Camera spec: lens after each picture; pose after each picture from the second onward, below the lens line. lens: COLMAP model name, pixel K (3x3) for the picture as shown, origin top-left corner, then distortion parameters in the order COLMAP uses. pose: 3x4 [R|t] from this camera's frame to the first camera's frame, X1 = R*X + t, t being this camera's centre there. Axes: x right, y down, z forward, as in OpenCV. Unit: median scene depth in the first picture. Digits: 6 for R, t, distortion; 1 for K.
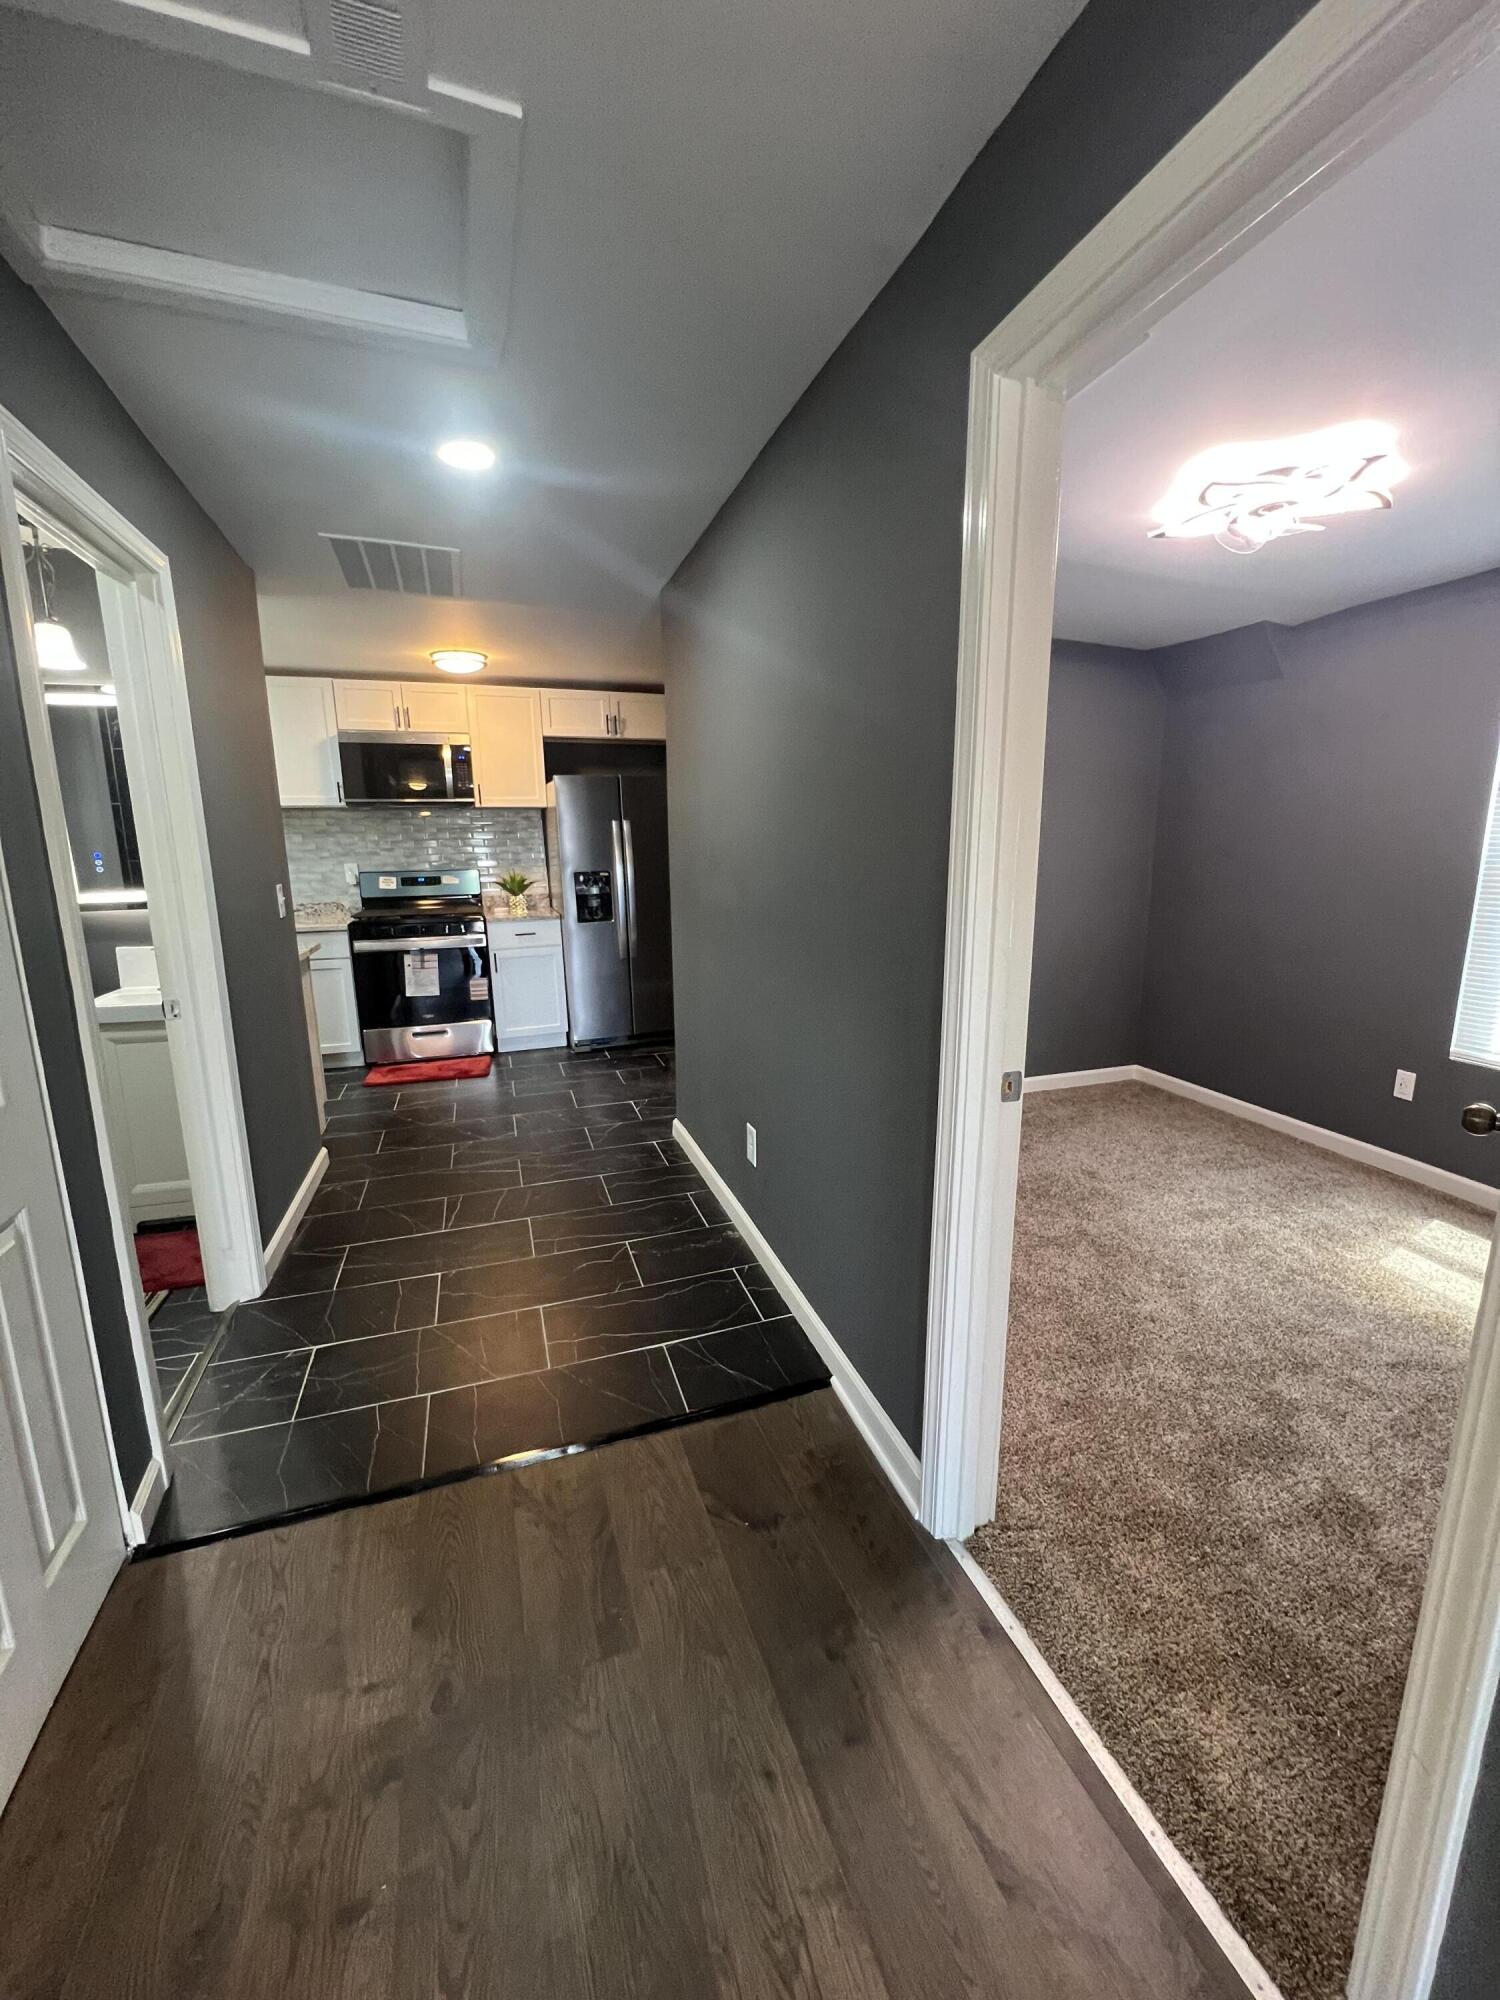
lens RADIAL K [[793.4, 0, 754.0], [0, 793.4, 994.7], [0, 0, 1]] dist [-0.001398, -0.000266]
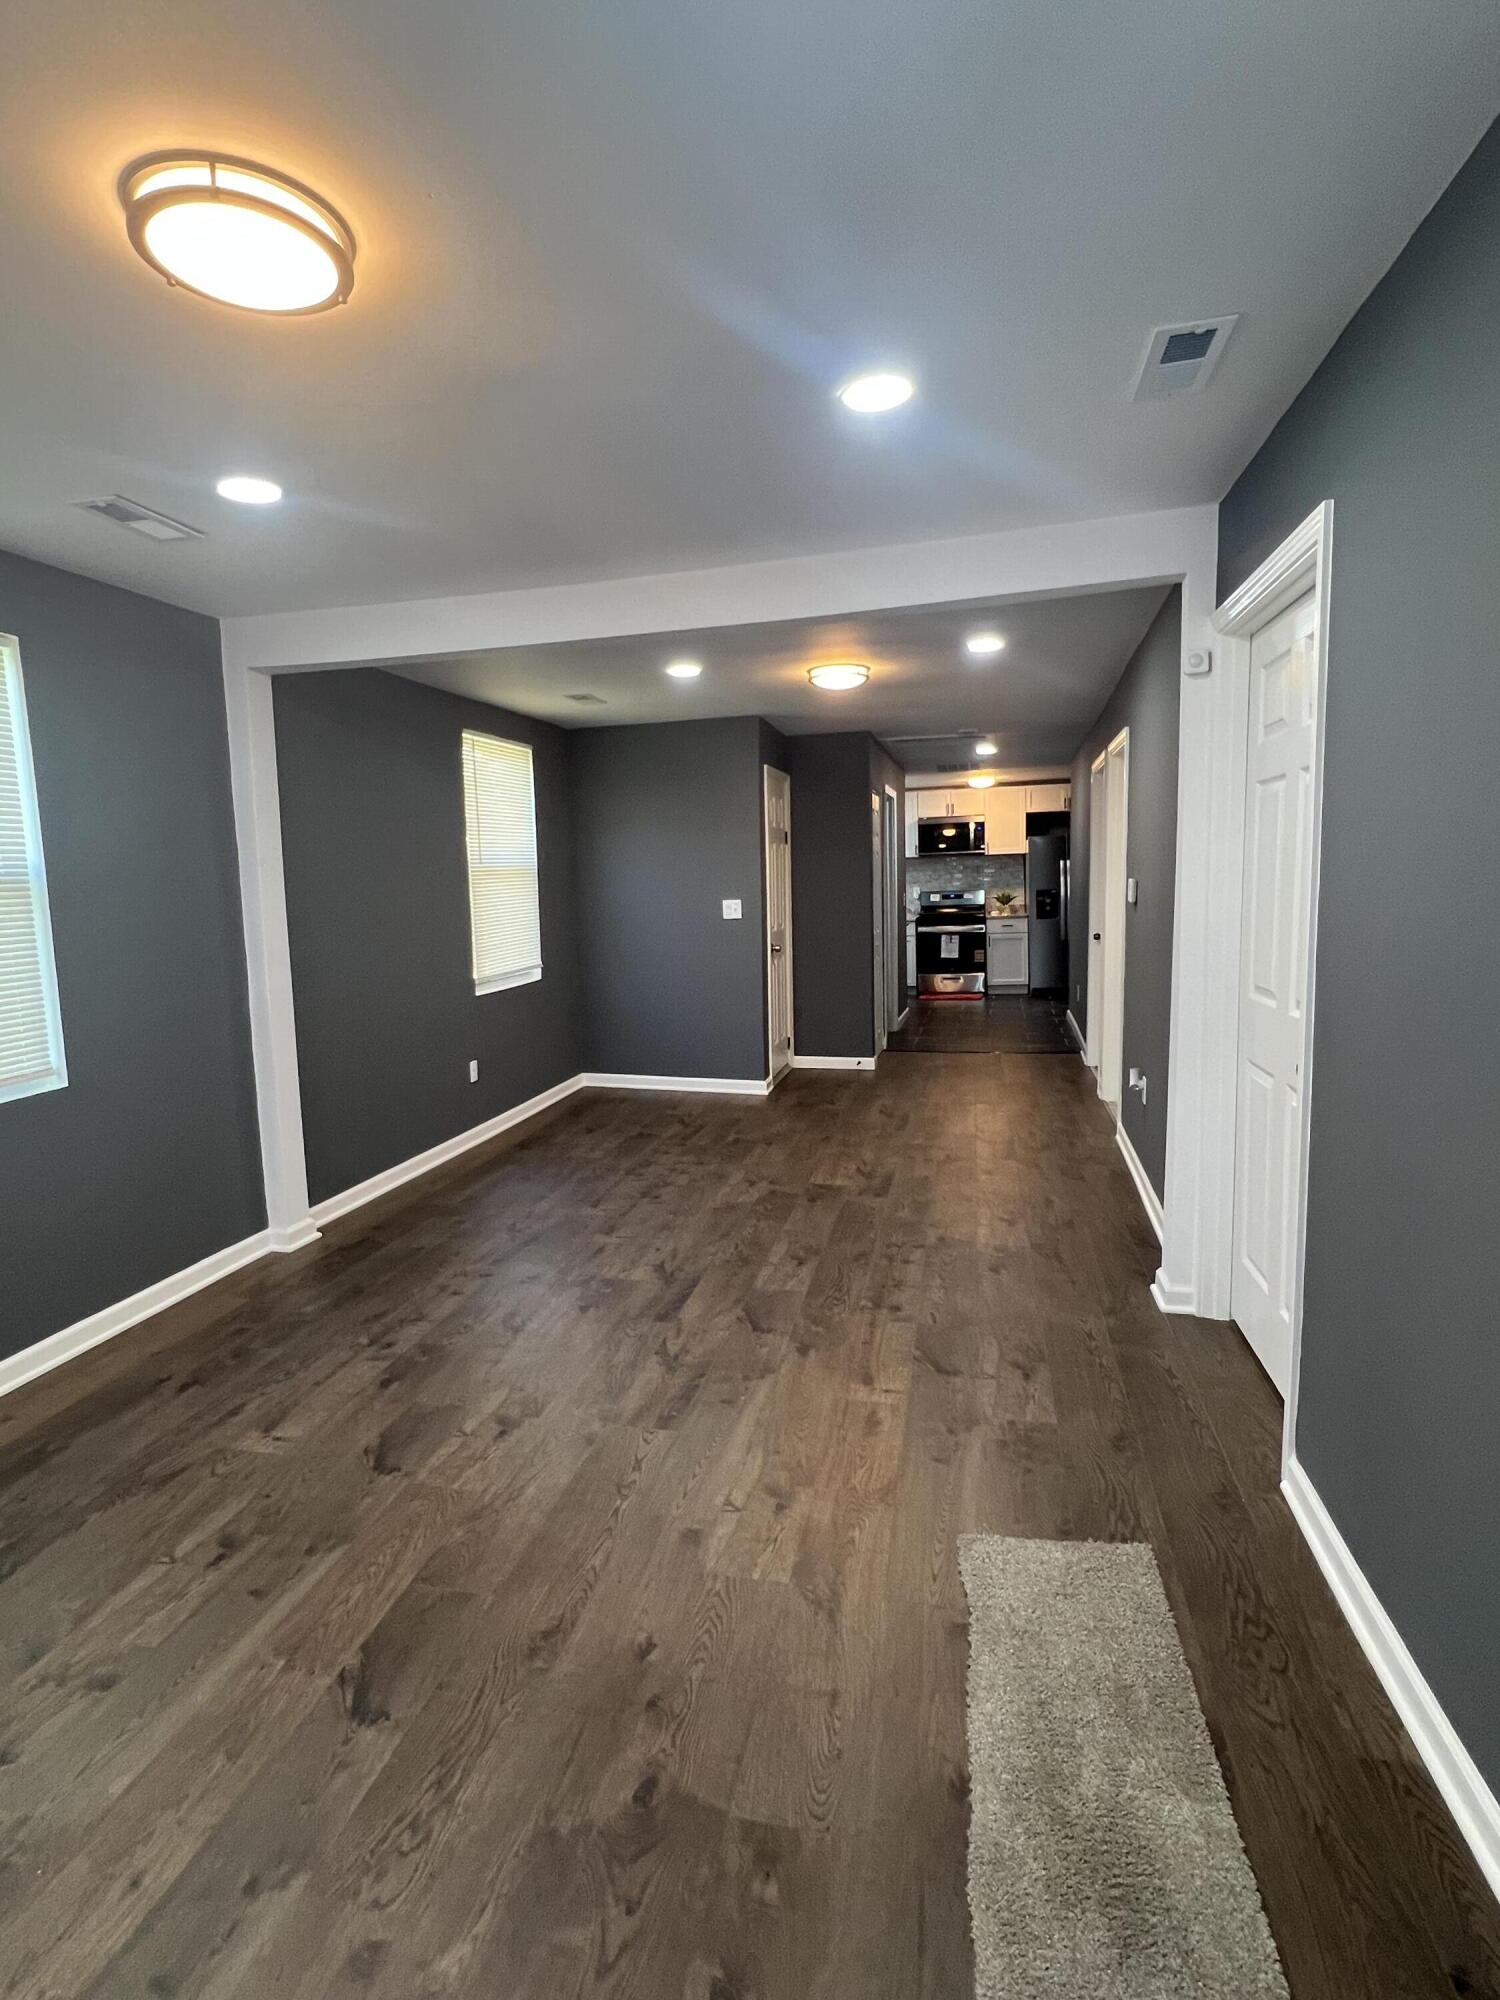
lens RADIAL K [[988.4, 0, 748.8], [0, 988.4, 1000.5], [0, 0, 1]] dist [0.007332, 0.000840]
pose [[0.838816, 0.049578, -0.542153, 0.411839], [-0.082180, 0.995964, -0.036071, 0.207041], [0.538177, 0.074811, 0.839505, -1.093493]]
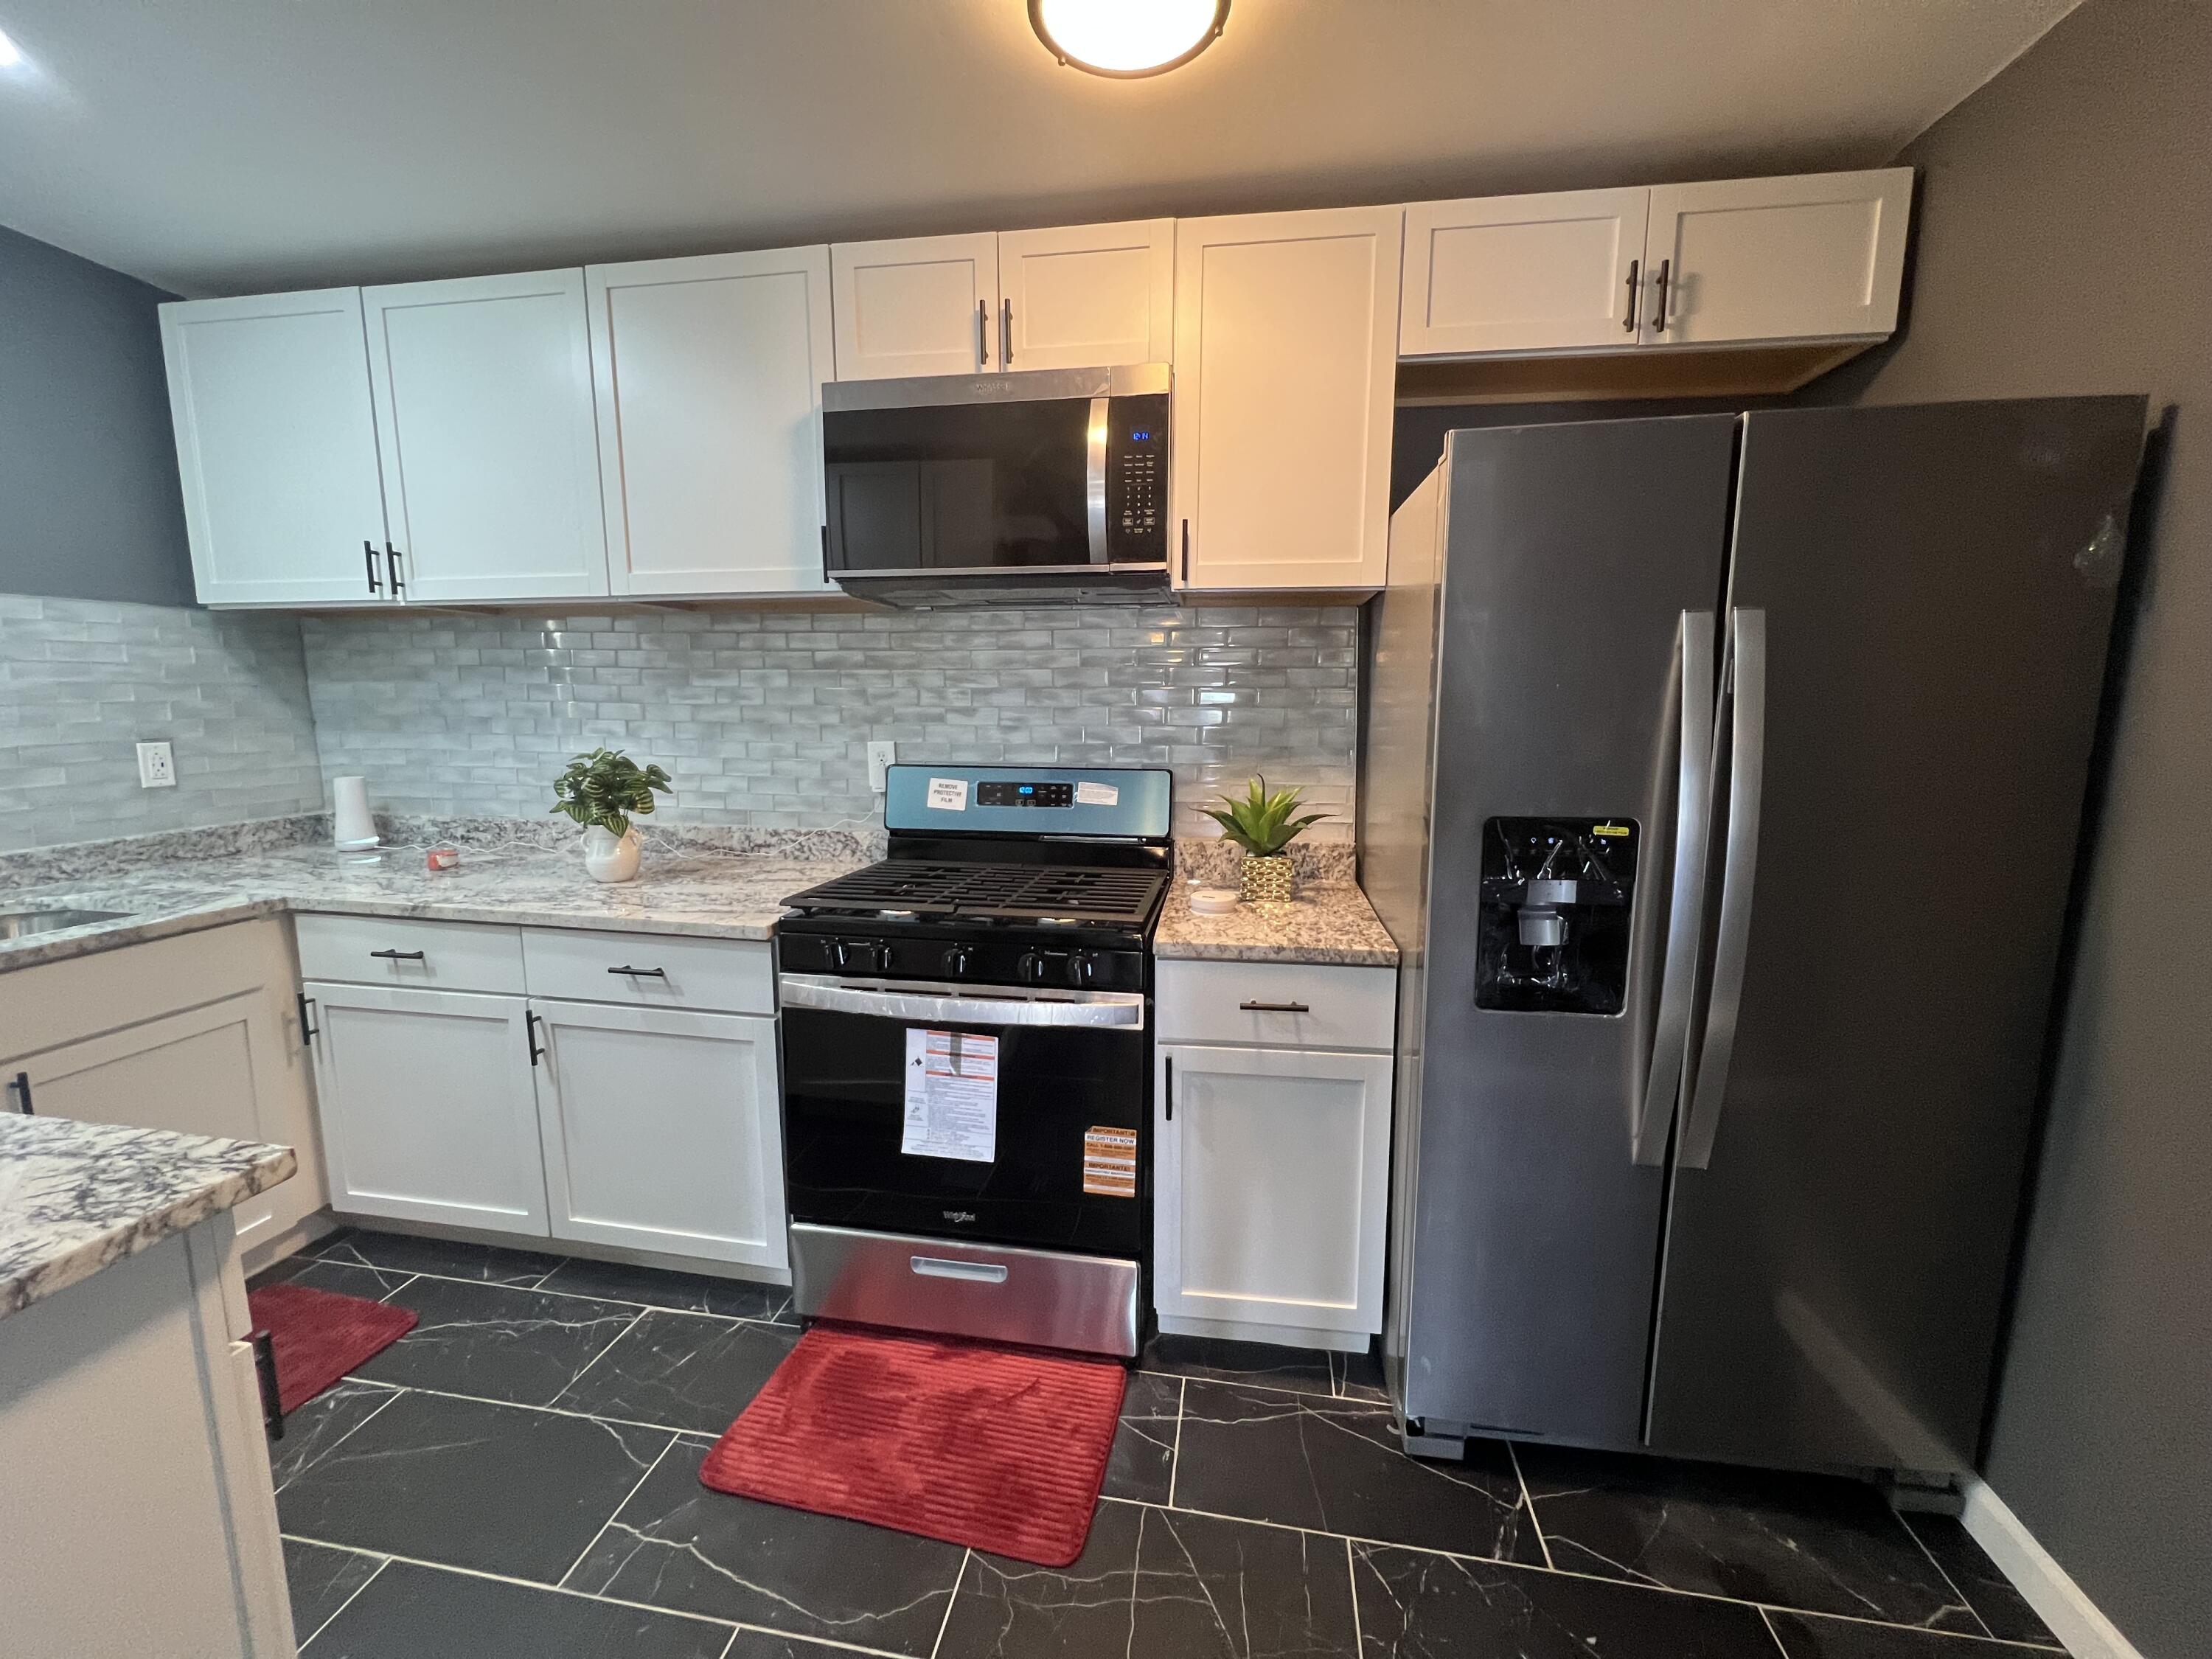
lens RADIAL K [[877.5, 0, 1104.2], [0, 877.5, 824.1], [0, 0, 1]] dist [-0.001398, -0.000266]
pose [[0.879034, 0.085408, -0.469046, -0.190344], [-0.109392, 0.993707, -0.024068, -0.124489], [0.464039, 0.072466, 0.882846, 0.655469]]
